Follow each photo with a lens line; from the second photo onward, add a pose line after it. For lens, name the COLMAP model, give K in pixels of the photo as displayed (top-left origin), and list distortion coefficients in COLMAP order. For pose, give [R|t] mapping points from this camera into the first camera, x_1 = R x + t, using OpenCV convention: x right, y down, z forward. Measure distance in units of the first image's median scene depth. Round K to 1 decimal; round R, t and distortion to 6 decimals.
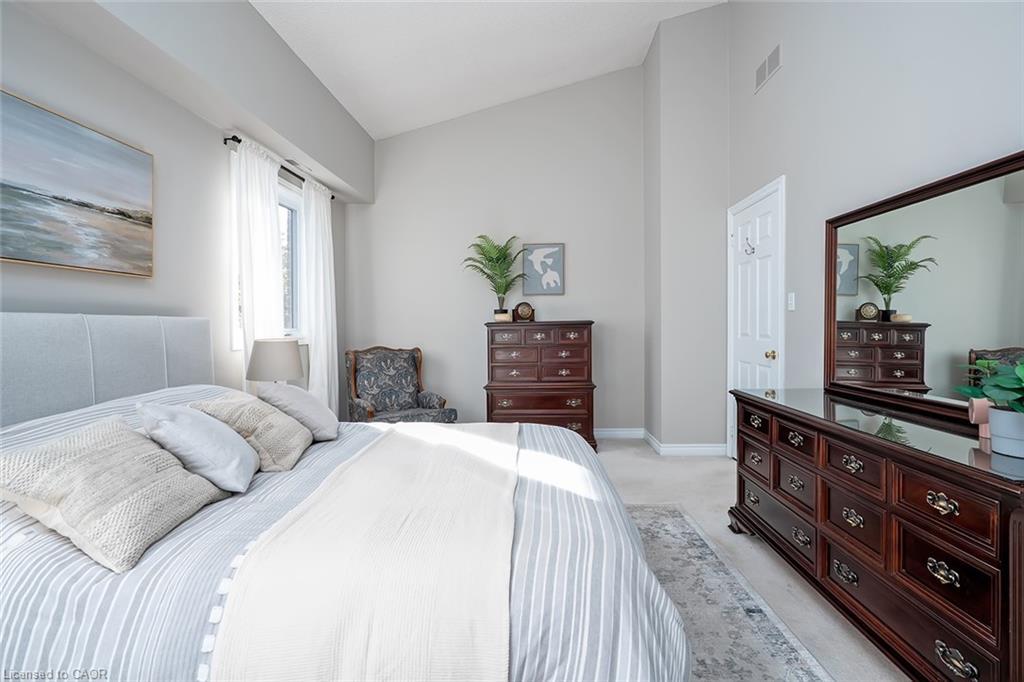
lens RADIAL K [[464.2, 0, 514.2], [0, 464.2, 335.8], [0, 0, 1]] dist [-0.008319, 0.000601]
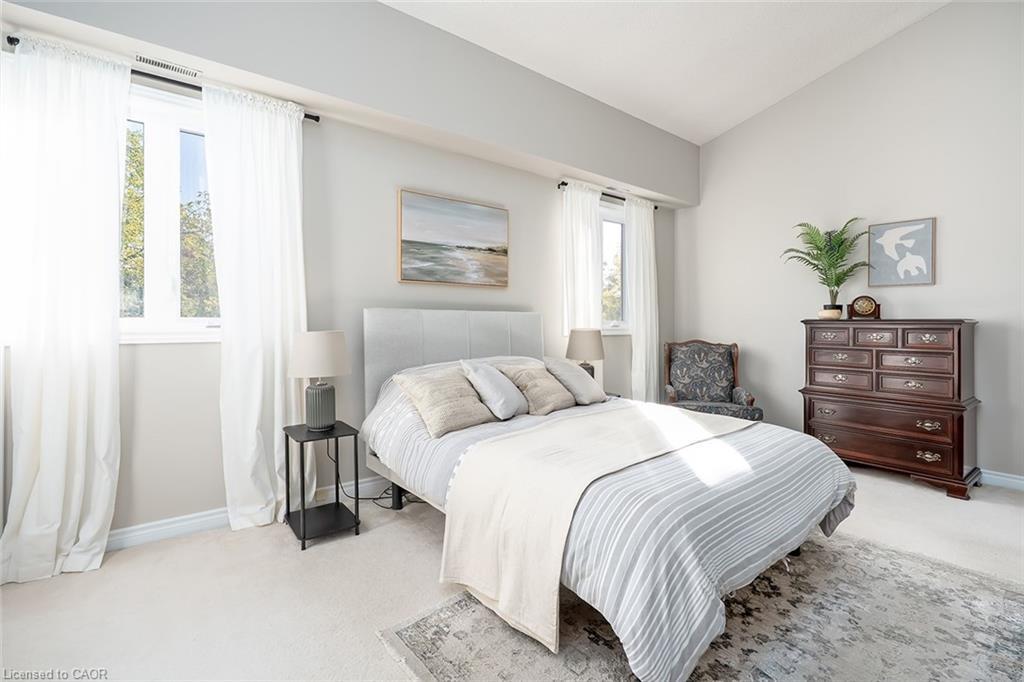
lens RADIAL K [[463.3, 0, 512.0], [0, 463.3, 341.0], [0, 0, 1]] dist [-0.002419, 0.000269]
pose [[0.662297, 0.053339, -0.747340, 0.237734], [-0.034473, 0.998576, 0.040720, -0.003570], [0.748448, -0.001205, 0.663192, -0.025413]]
